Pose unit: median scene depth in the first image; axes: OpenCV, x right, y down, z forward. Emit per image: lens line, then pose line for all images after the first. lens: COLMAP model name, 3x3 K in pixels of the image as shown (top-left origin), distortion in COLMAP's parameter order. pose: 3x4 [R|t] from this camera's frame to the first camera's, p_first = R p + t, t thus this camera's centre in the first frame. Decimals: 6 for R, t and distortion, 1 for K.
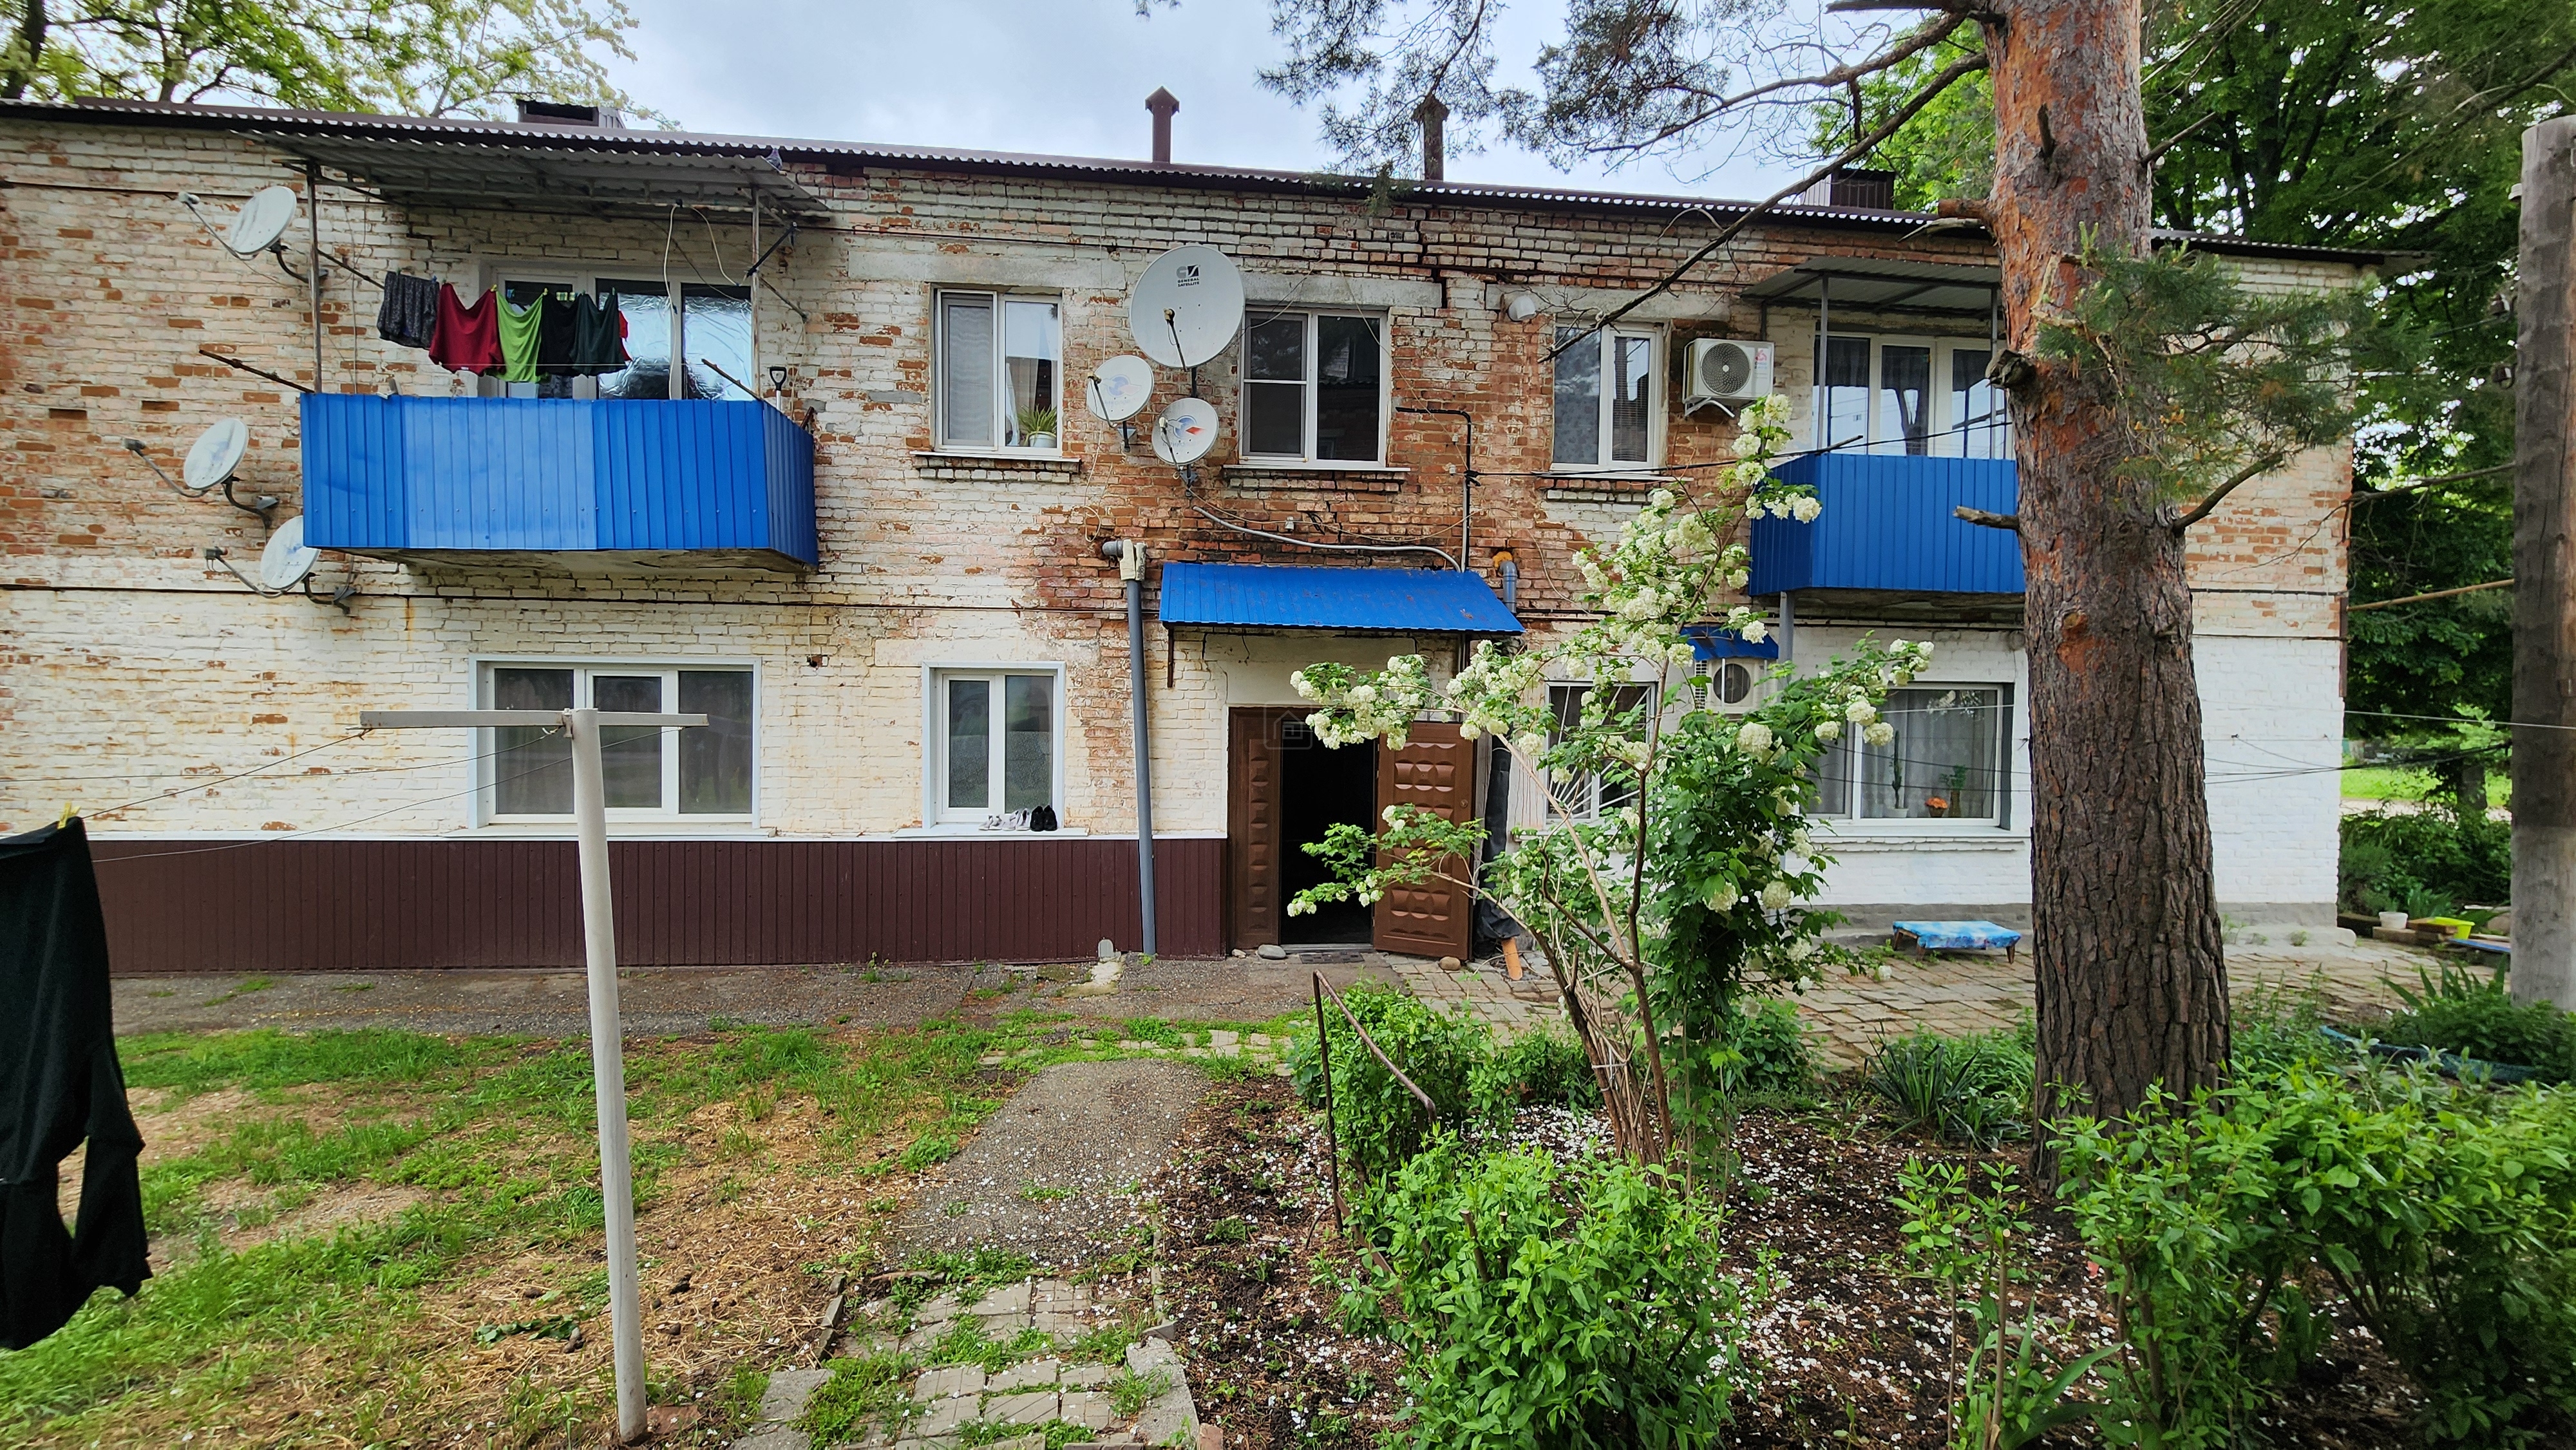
lens RADIAL K [[1051.3, 0, 1289.5], [0, 1051.3, 745.7], [0, 0, 1]] dist [0.001632, 0.000524]
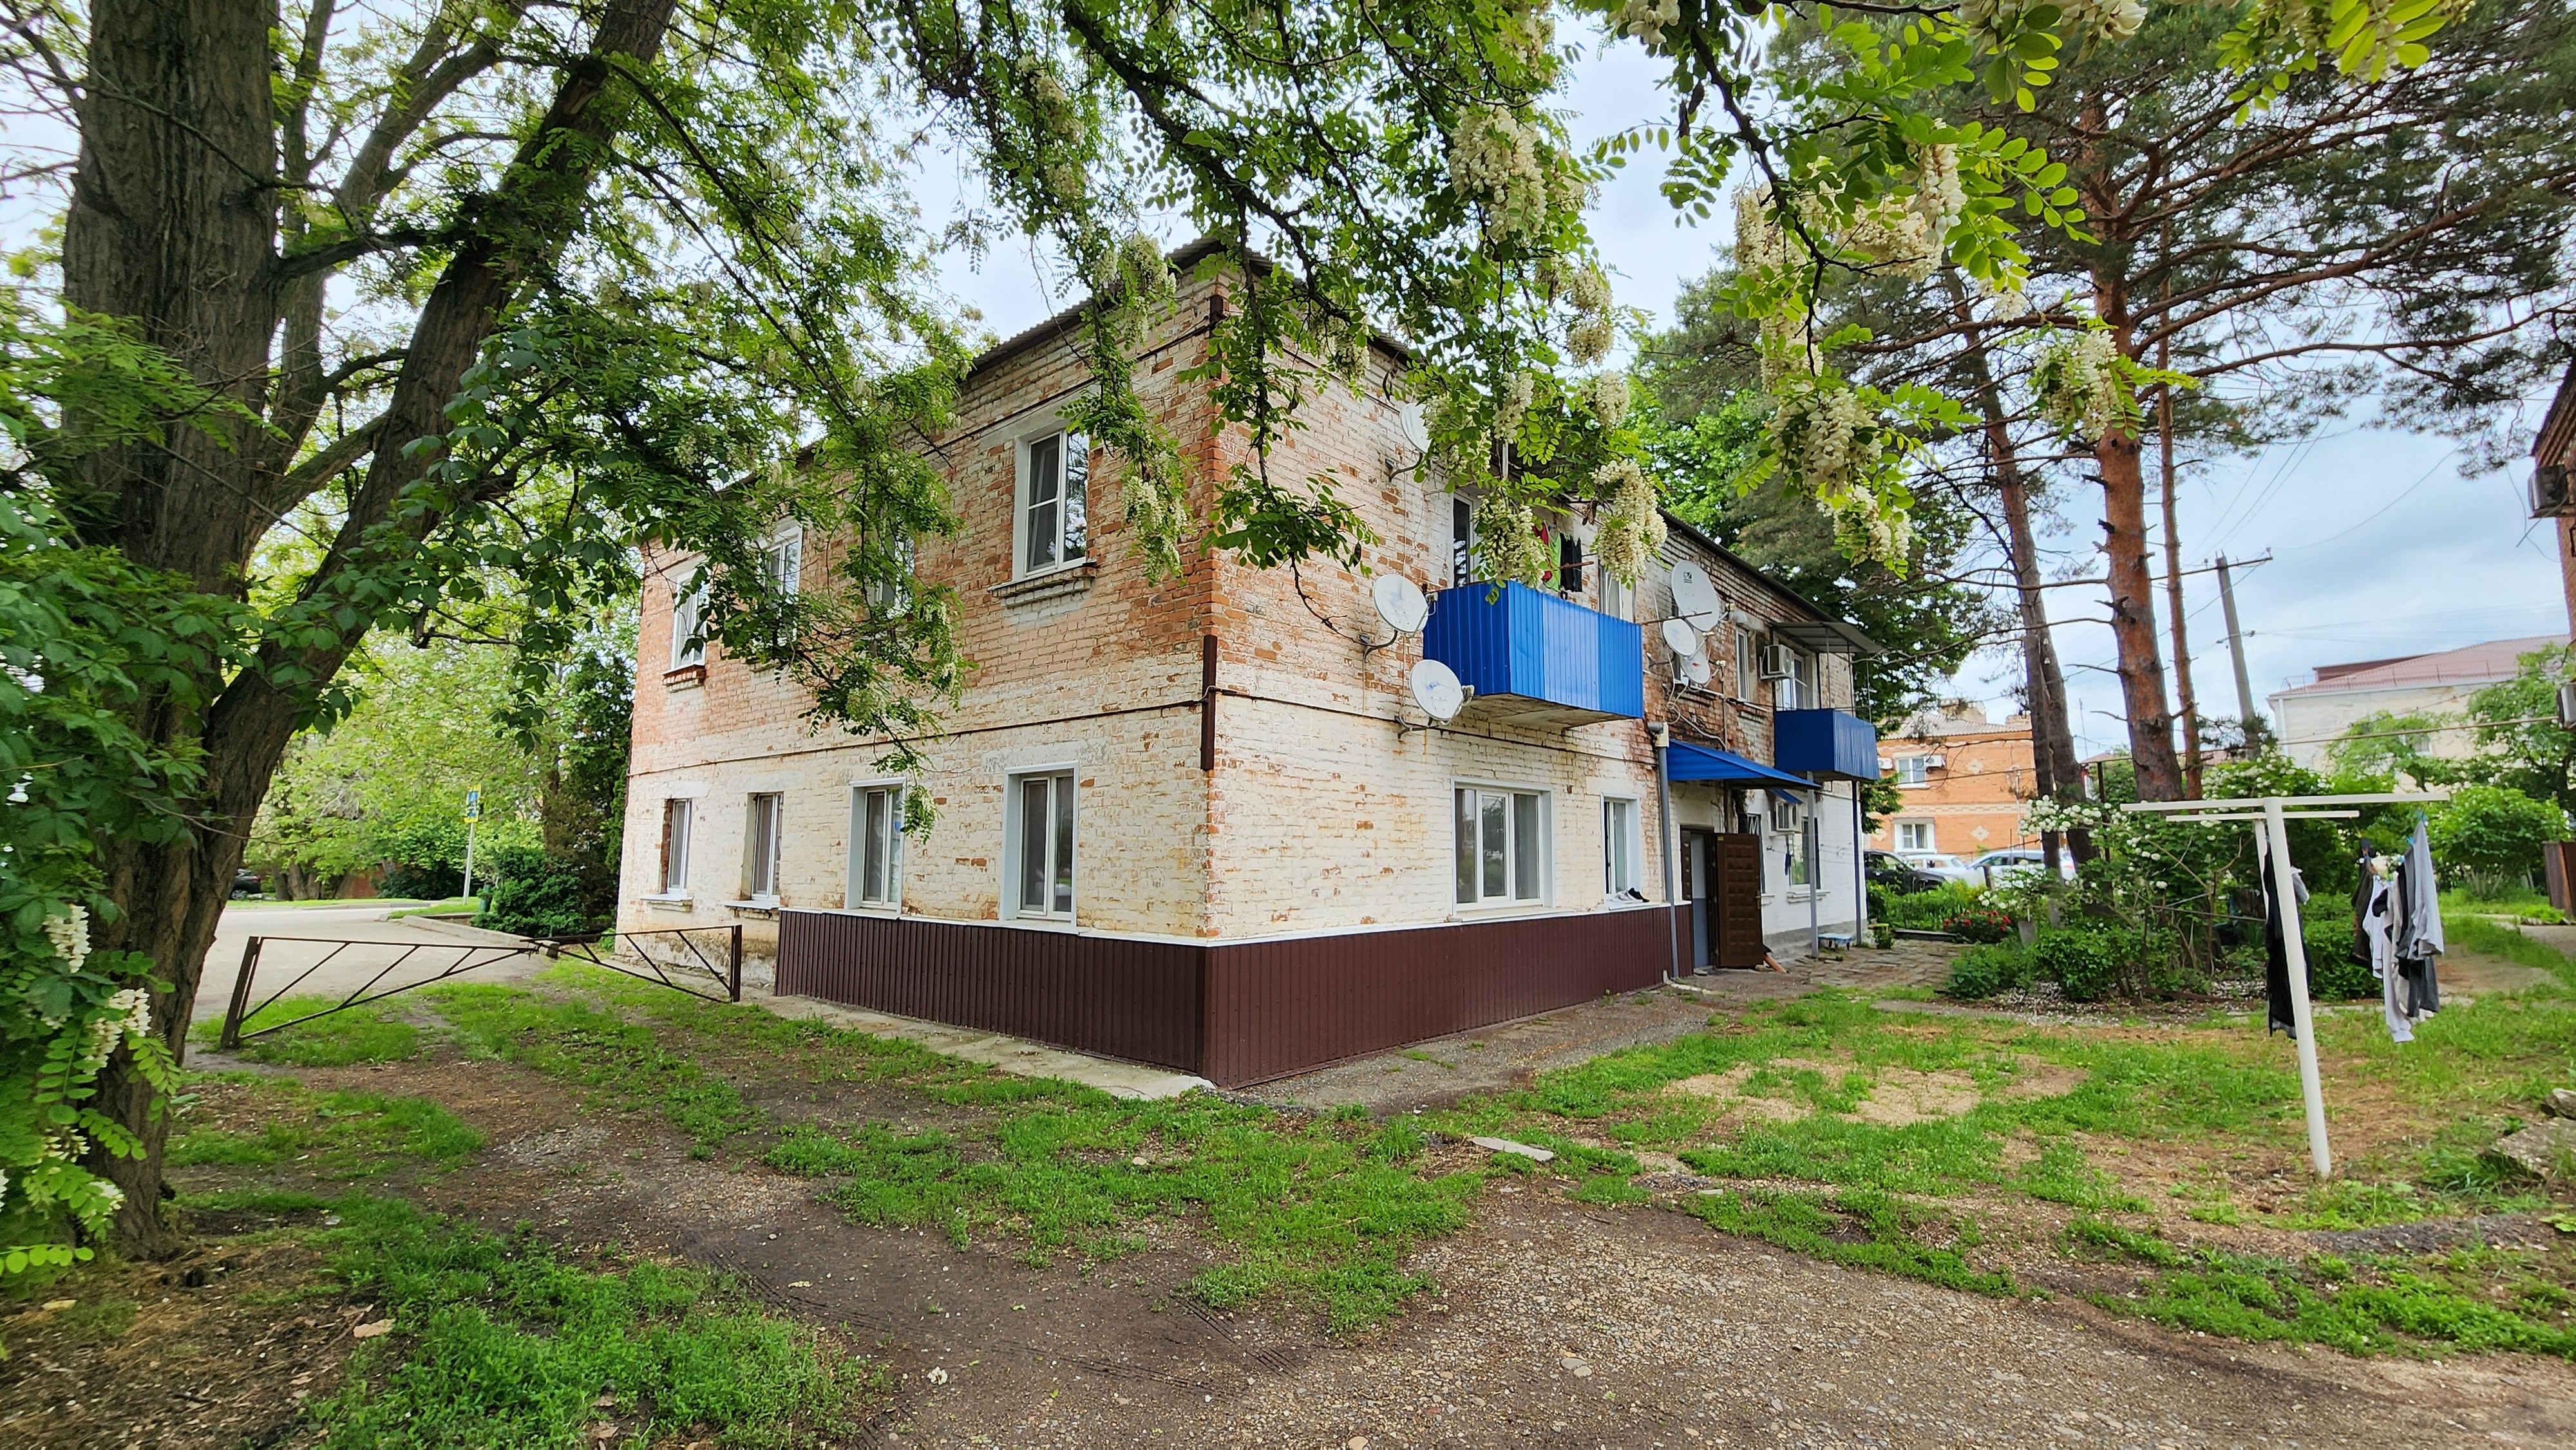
lens RADIAL K [[1051.3, 0, 1283.7], [0, 1051.3, 716.9], [0, 0, 1]] dist [0.001632, 0.000524]
pose [[0.728689, 0.086552, 0.679353, -1.697574], [-0.005147, 0.992646, -0.120946, -0.003223], [-0.684825, 0.084635, 0.723776, 0.203276]]
